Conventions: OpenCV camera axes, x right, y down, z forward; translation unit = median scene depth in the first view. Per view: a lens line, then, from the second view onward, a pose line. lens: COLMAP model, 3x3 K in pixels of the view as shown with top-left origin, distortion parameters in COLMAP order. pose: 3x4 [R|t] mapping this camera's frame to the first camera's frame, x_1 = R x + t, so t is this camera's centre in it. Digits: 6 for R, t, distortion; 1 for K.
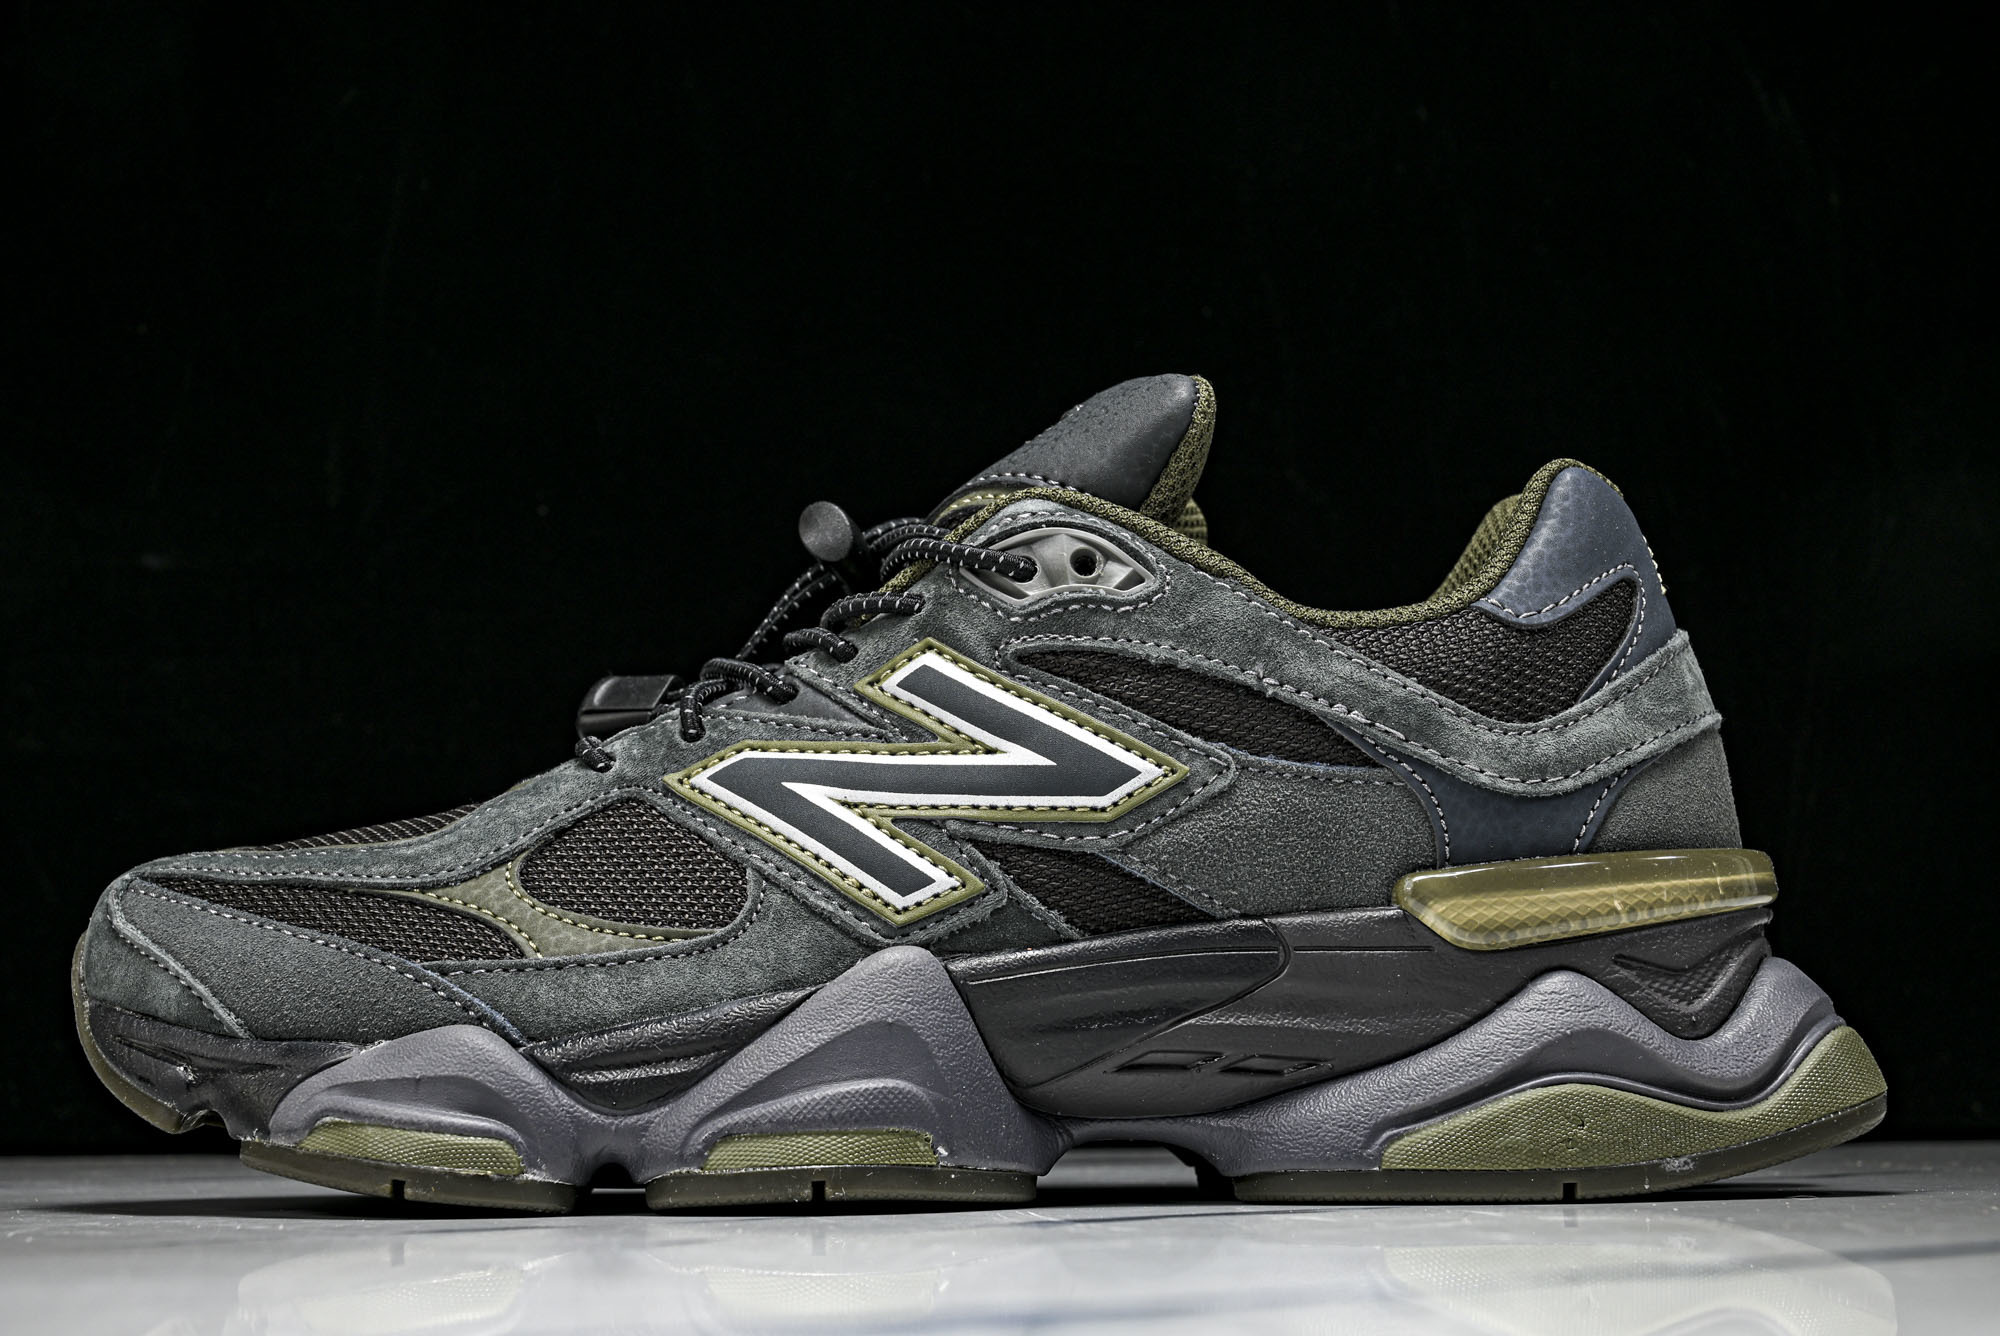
lens RADIAL K [[3511.5, 0, 997.0], [0, 3511.5, 659.4], [0, 0, 1]] dist [0.034926, 0.000000]
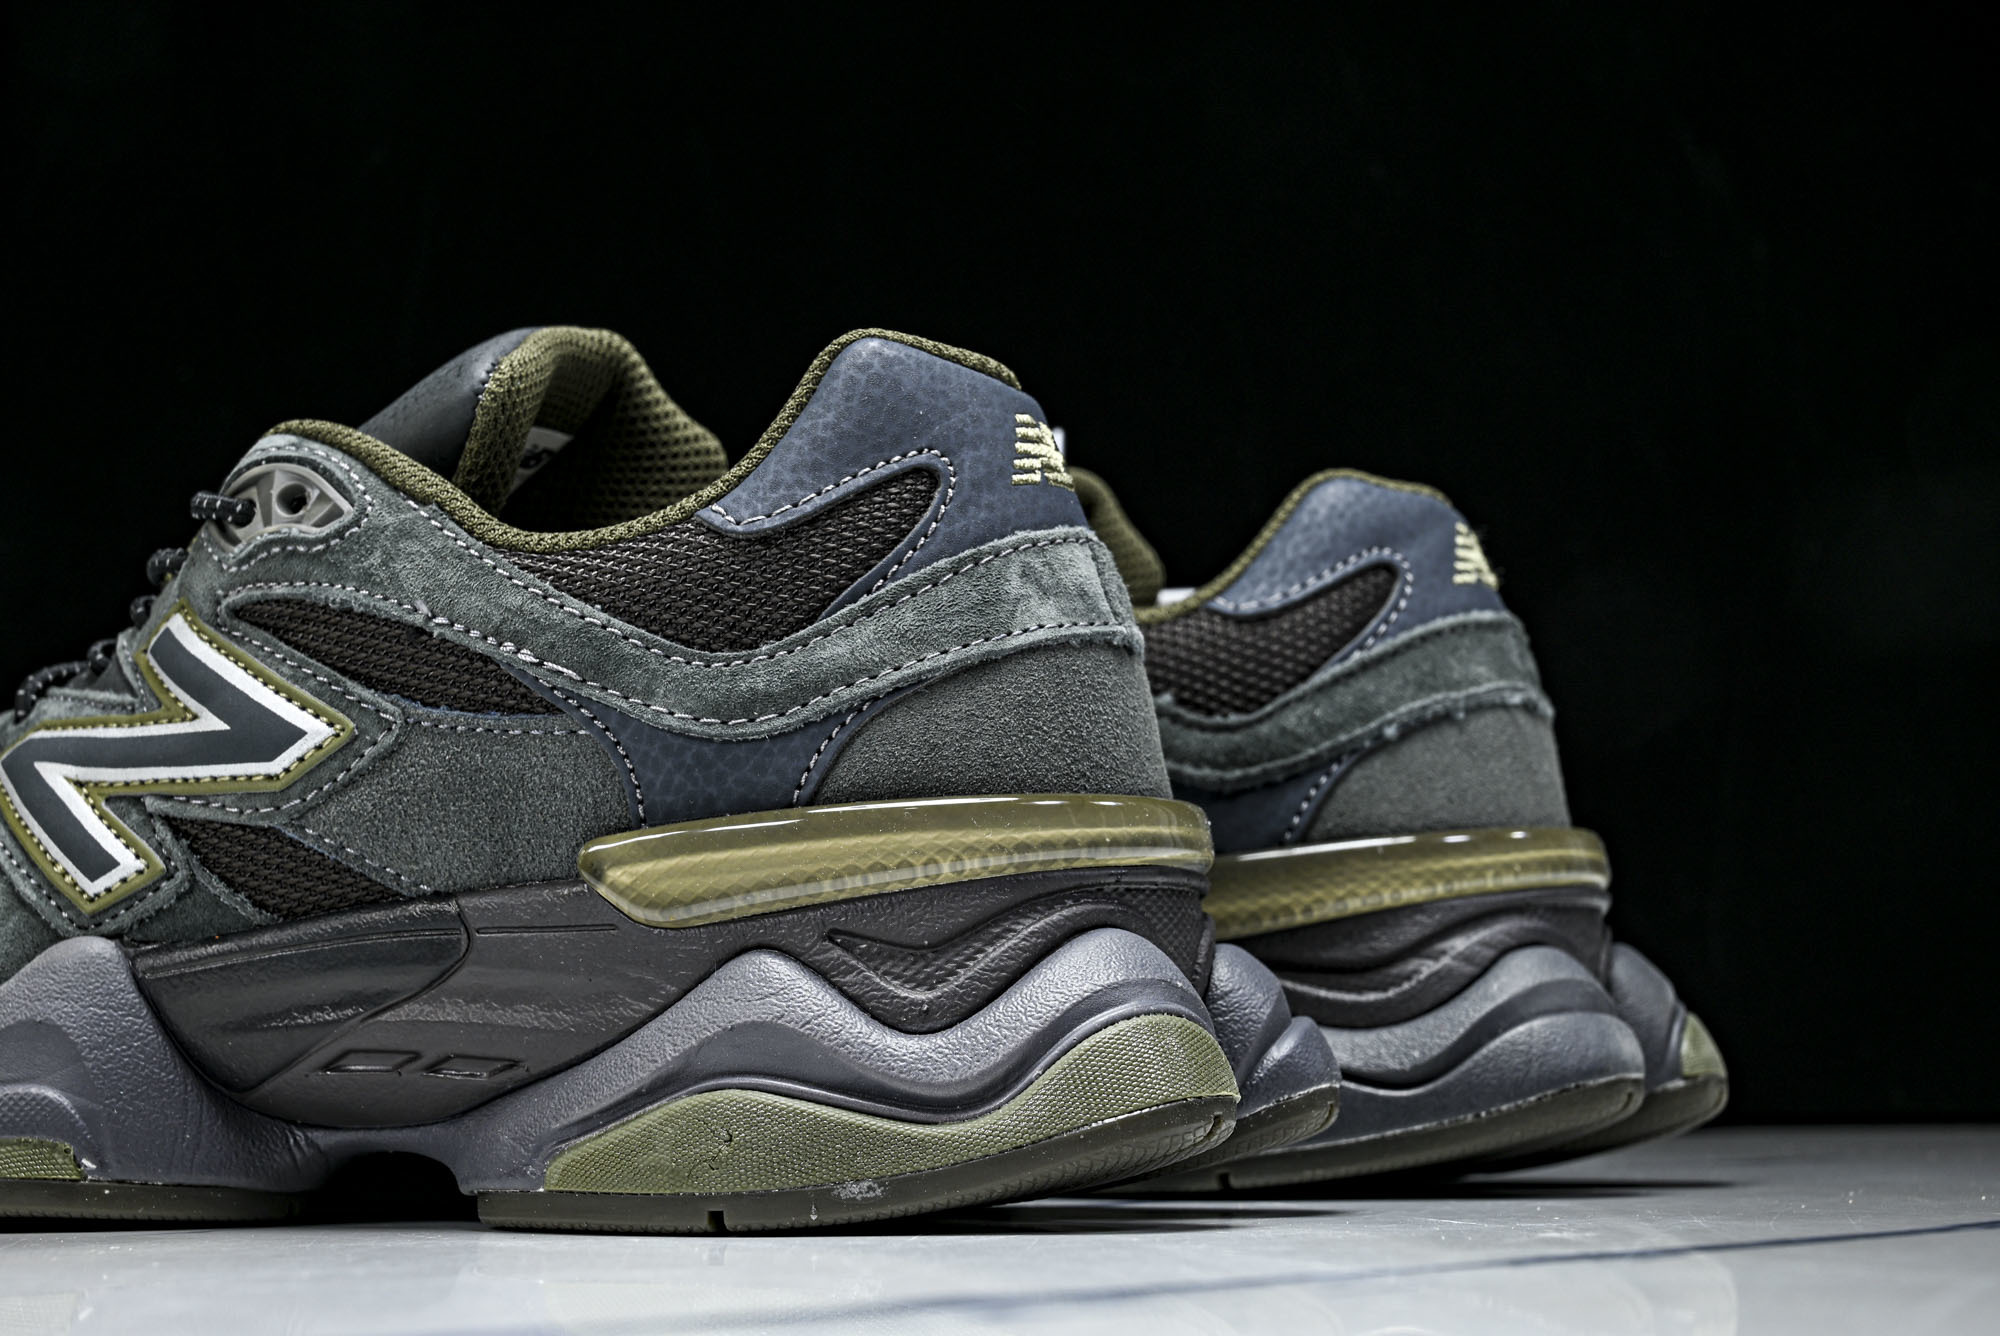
lens RADIAL K [[3244.0, 0, 994.1], [0, 3244.0, 676.7], [0, 0, 1]] dist [0.032390, 0.000000]
pose [[0.886019, -0.056189, -0.460231, 0.562118], [0.053617, 0.998387, -0.018670, 0.042101], [0.460538, -0.008134, 0.887603, 0.356784]]
